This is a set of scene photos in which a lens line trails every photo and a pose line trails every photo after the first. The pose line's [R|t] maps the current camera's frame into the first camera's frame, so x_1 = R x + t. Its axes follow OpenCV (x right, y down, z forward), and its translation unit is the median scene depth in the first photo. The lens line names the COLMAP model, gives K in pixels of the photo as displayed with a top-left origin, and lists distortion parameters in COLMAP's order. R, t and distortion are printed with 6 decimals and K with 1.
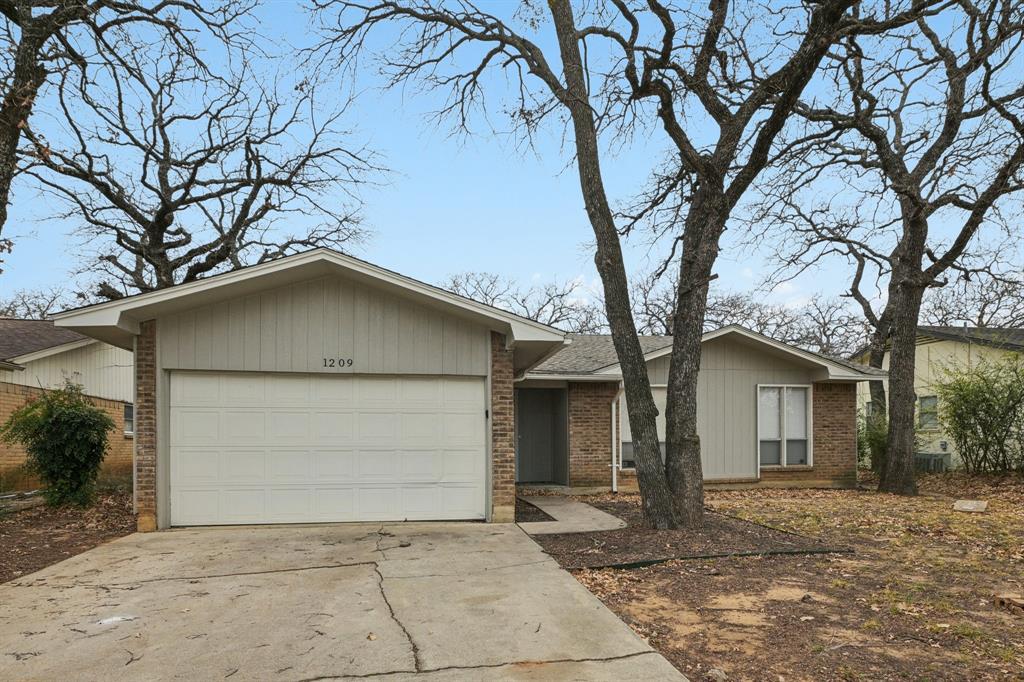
lens RADIAL K [[525.2, 0, 497.3], [0, 525.2, 371.7], [0, 0, 1]] dist [-0.006500, -0.000388]
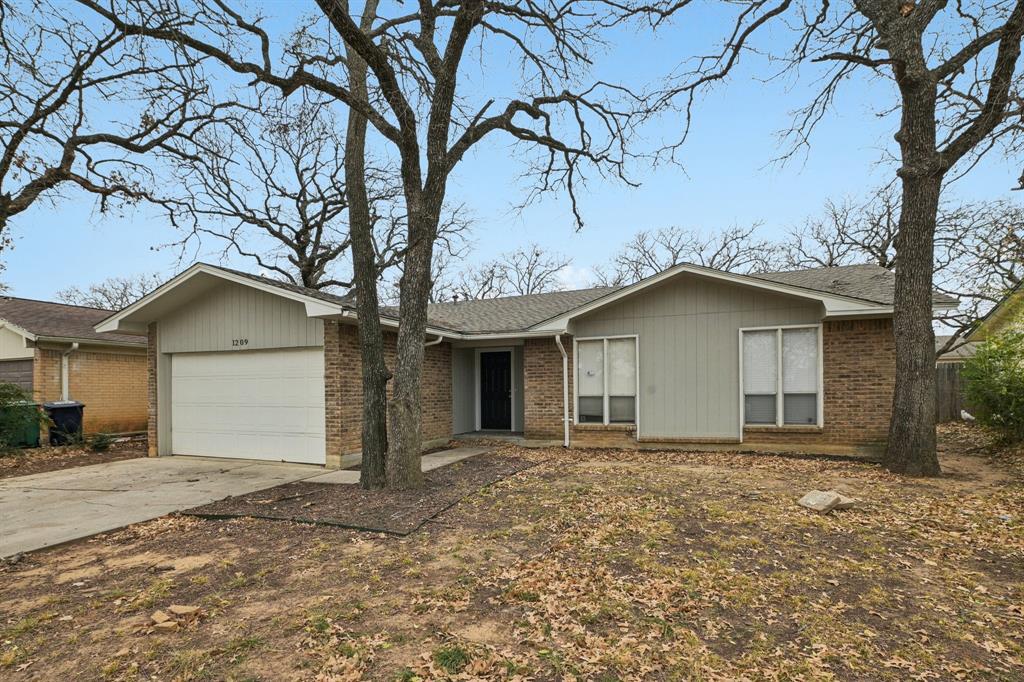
lens RADIAL K [[460.3, 0, 533.7], [0, 460.3, 327.9], [0, 0, 1]] dist [-0.005614, -0.000588]
pose [[0.875598, -0.067377, -0.478318, 0.901909], [0.071496, 0.997395, -0.009618, 0.010964], [0.477720, -0.025777, 0.878134, 0.303745]]
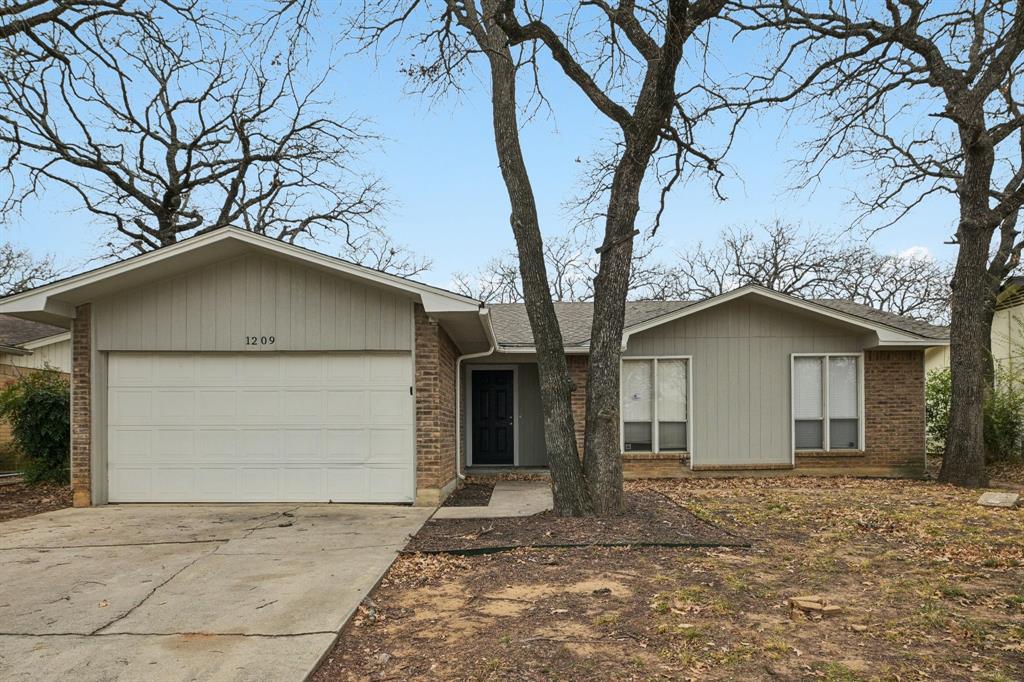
lens RADIAL K [[581.8, 0, 512.5], [0, 581.8, 343.3], [0, 0, 1]] dist [-0.003557, -0.001761]
pose [[0.986576, -0.023841, -0.161552, 0.326738], [0.022802, 0.999706, -0.008277, 0.007748], [0.161702, 0.004482, 0.986829, -0.002165]]
